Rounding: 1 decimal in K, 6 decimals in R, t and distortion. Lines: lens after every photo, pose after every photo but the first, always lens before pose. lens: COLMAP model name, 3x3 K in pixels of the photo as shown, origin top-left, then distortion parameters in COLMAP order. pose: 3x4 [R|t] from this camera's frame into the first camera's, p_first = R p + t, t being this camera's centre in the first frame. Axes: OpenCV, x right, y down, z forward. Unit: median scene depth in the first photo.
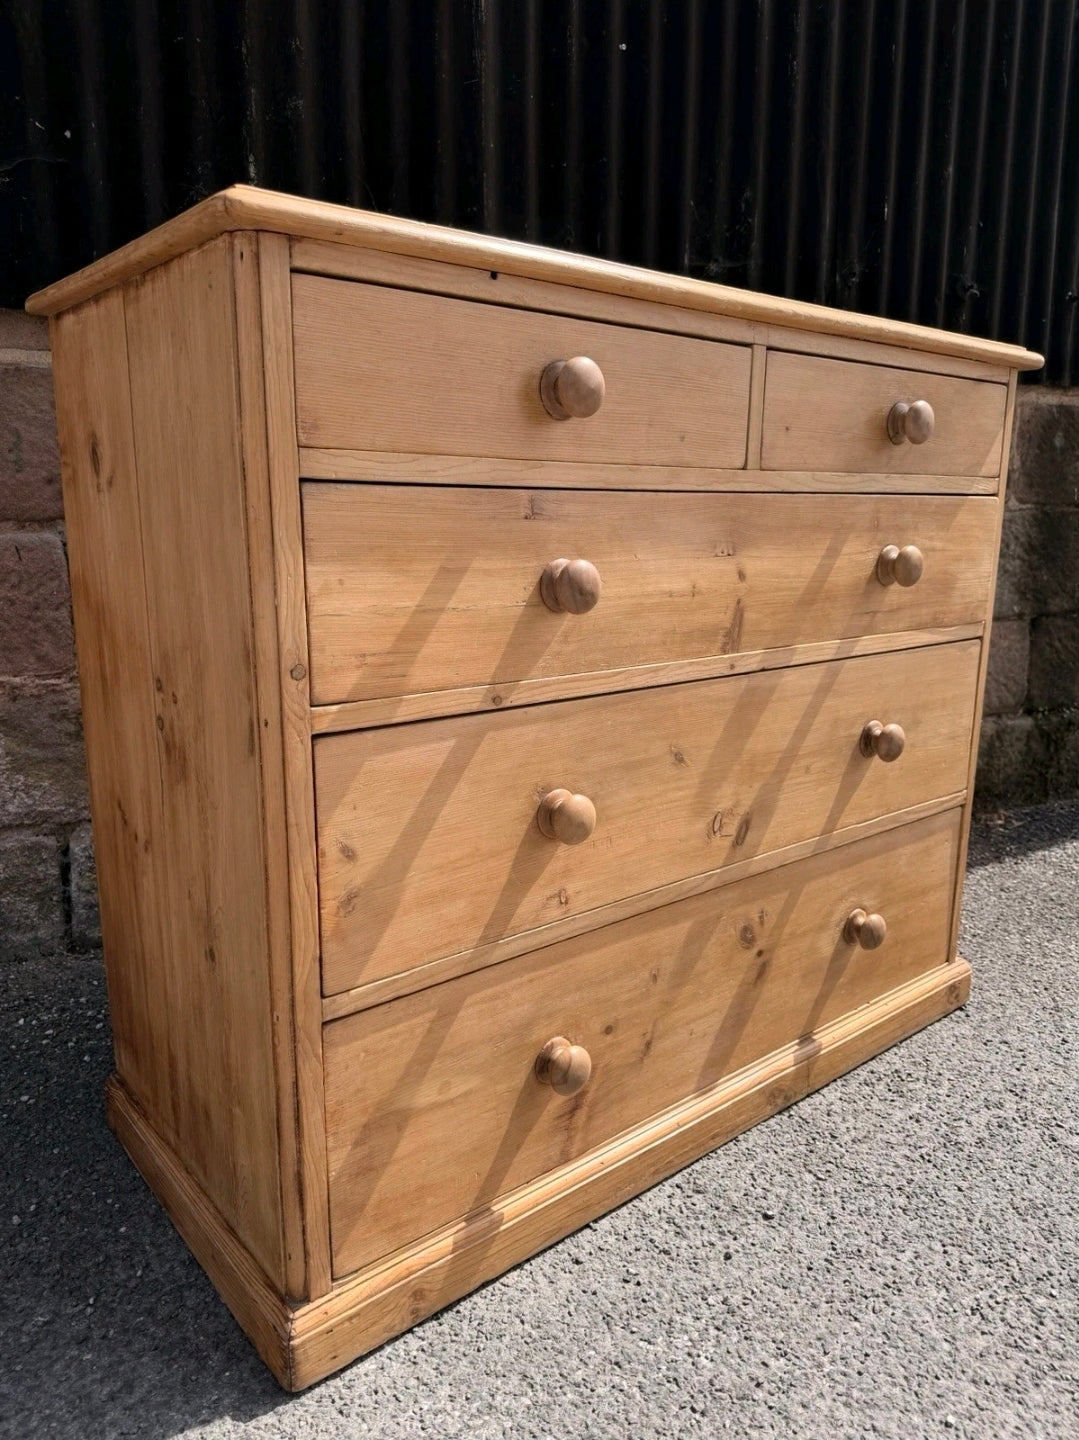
lens RADIAL K [[1033.5, 0, 544.5], [0, 1033.5, 717.1], [0, 0, 1]] dist [-0.005231, -0.003923]
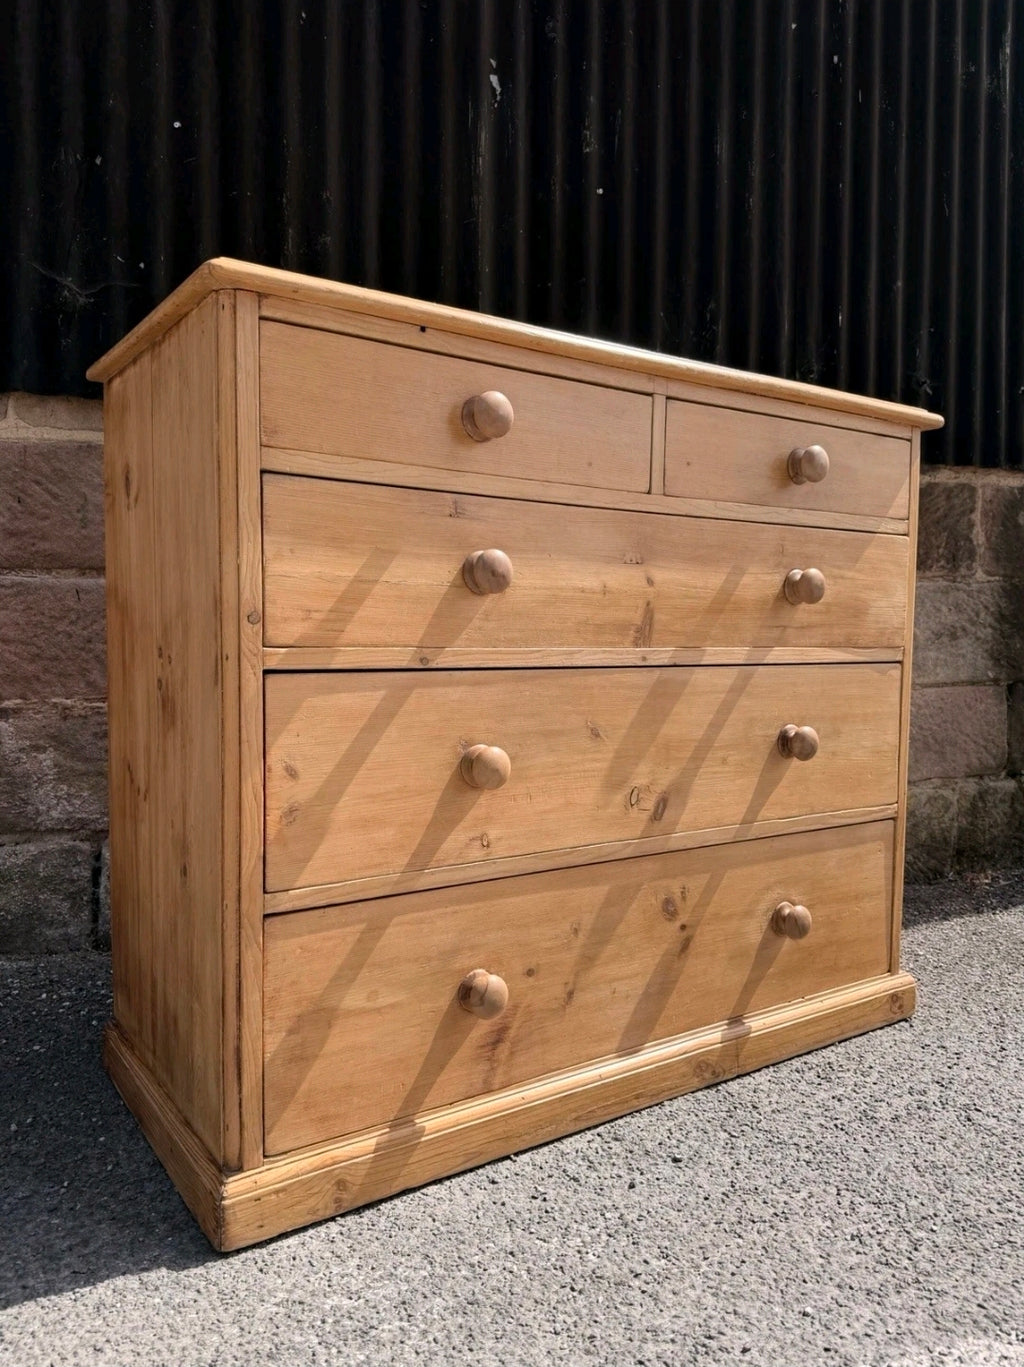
lens RADIAL K [[1017.1, 0, 512.5], [0, 1017.1, 684.7], [0, 0, 1]] dist [0.010157, -0.022736]
pose [[0.995931, 0.007407, -0.089809, 0.149062], [-0.020942, 0.988354, -0.150723, 0.169842], [0.087647, 0.151990, 0.984488, -0.153439]]
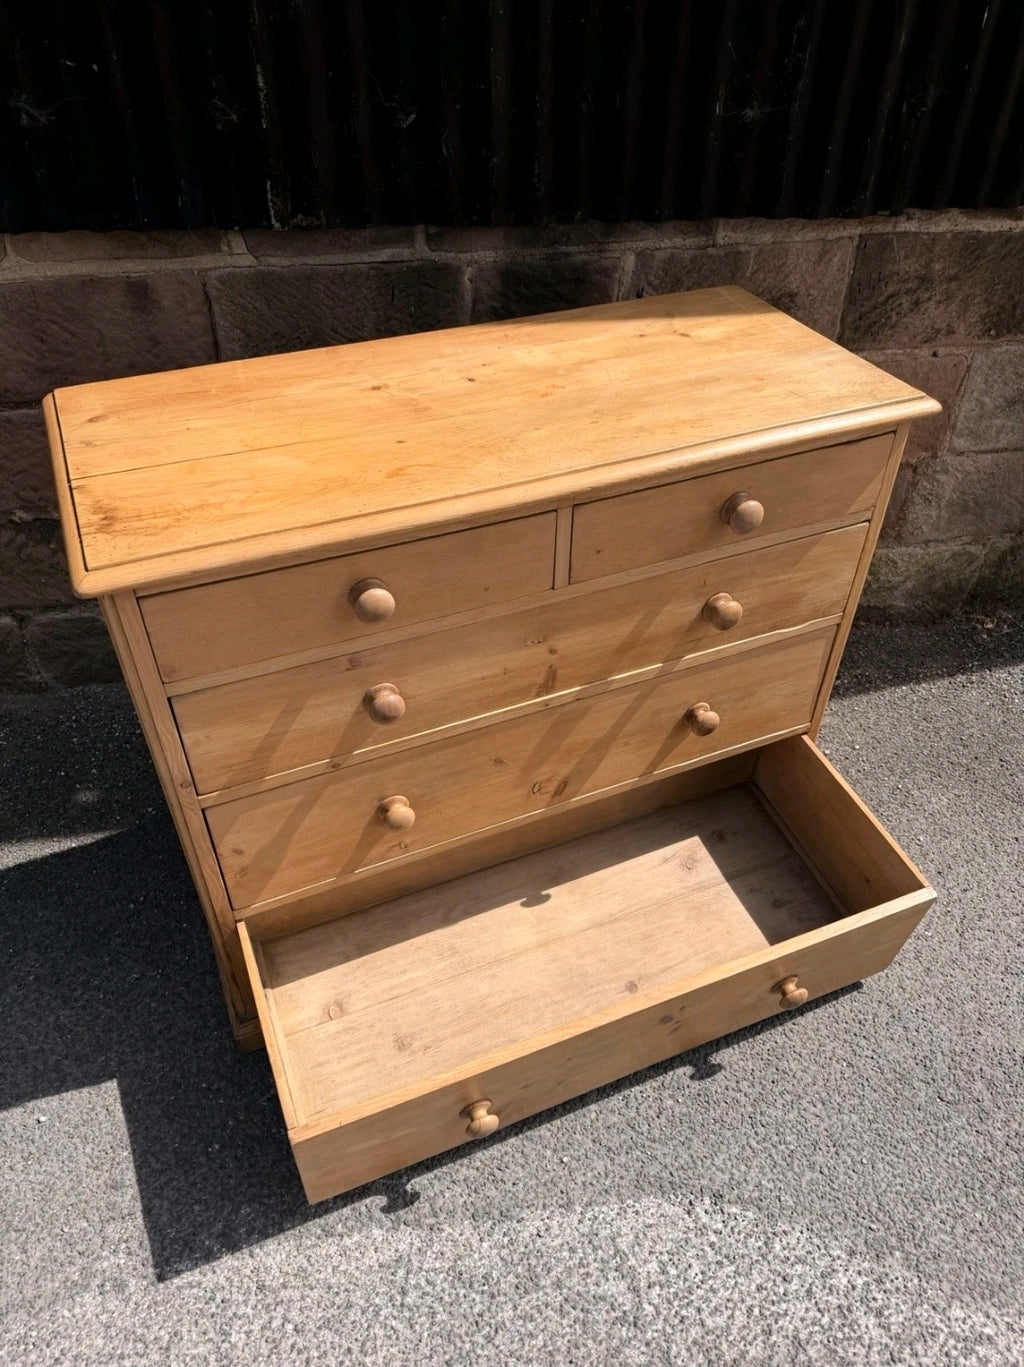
lens RADIAL K [[974.7, 0, 512.8], [0, 974.7, 690.0], [0, 0, 1]] dist [-0.002012, -0.008097]
pose [[0.961456, 0.176711, -0.210654, 0.442960], [-0.054153, 0.872824, 0.485022, -0.745266], [0.269573, -0.454920, 0.848751, -0.096904]]
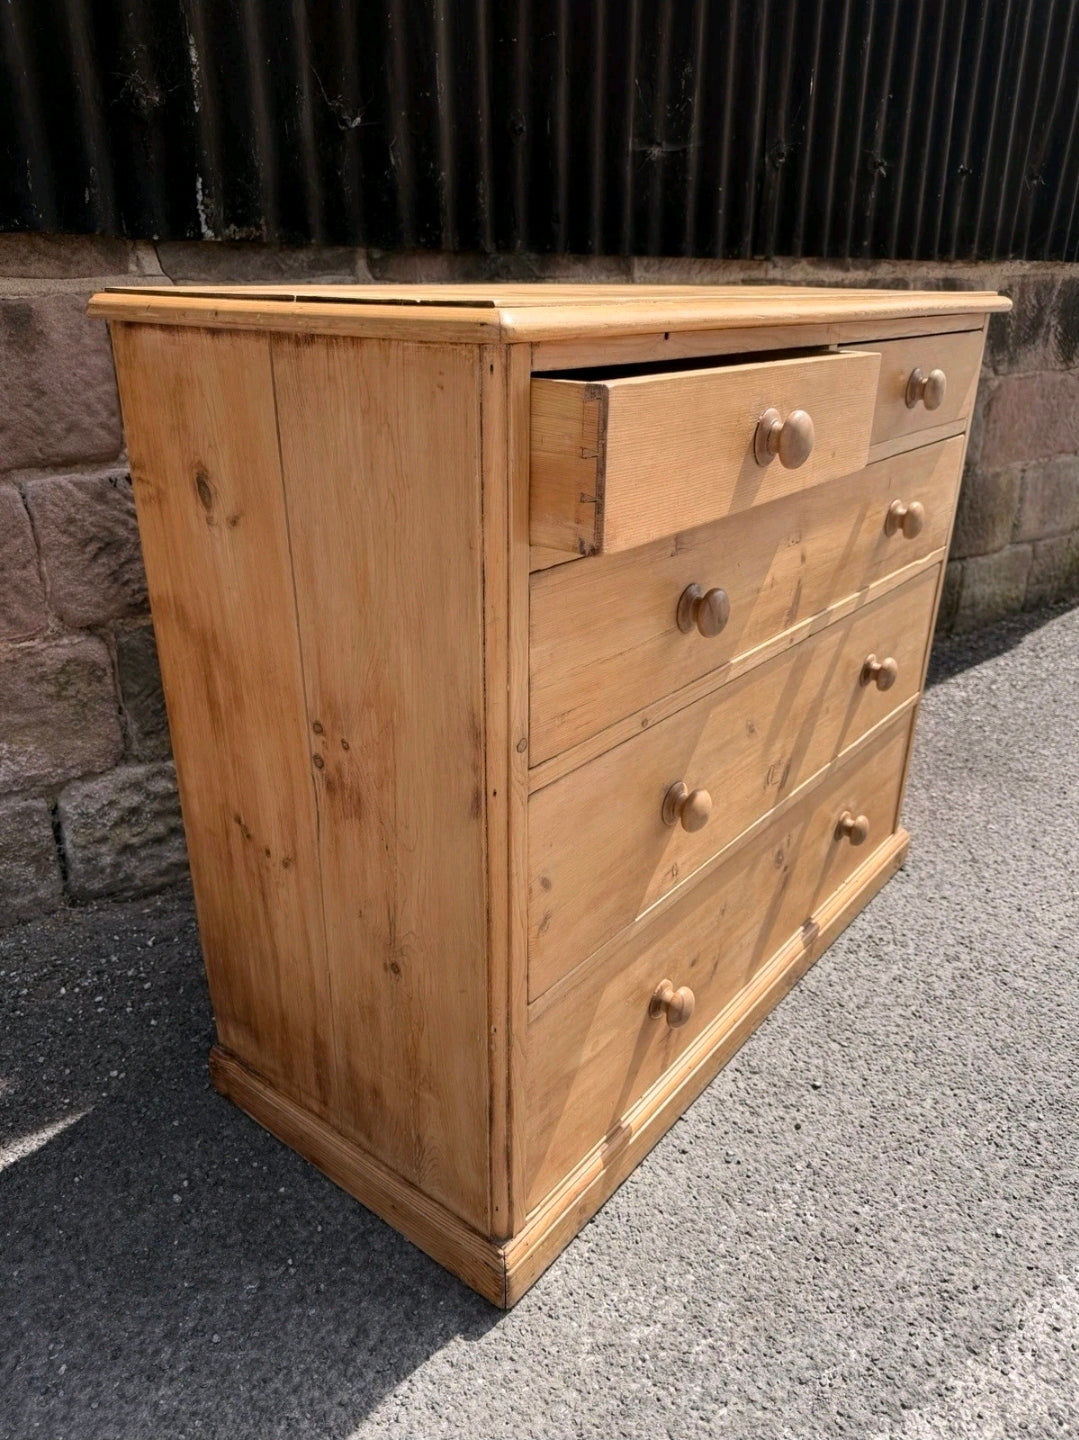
lens RADIAL K [[1034.1, 0, 544.0], [0, 1034.1, 722.5], [0, 0, 1]] dist [0.001568, -0.012757]
pose [[0.977201, -0.084042, 0.194974, -0.326280], [0.042671, 0.977324, 0.207403, -0.221795], [-0.207984, -0.194355, 0.958629, -0.024032]]
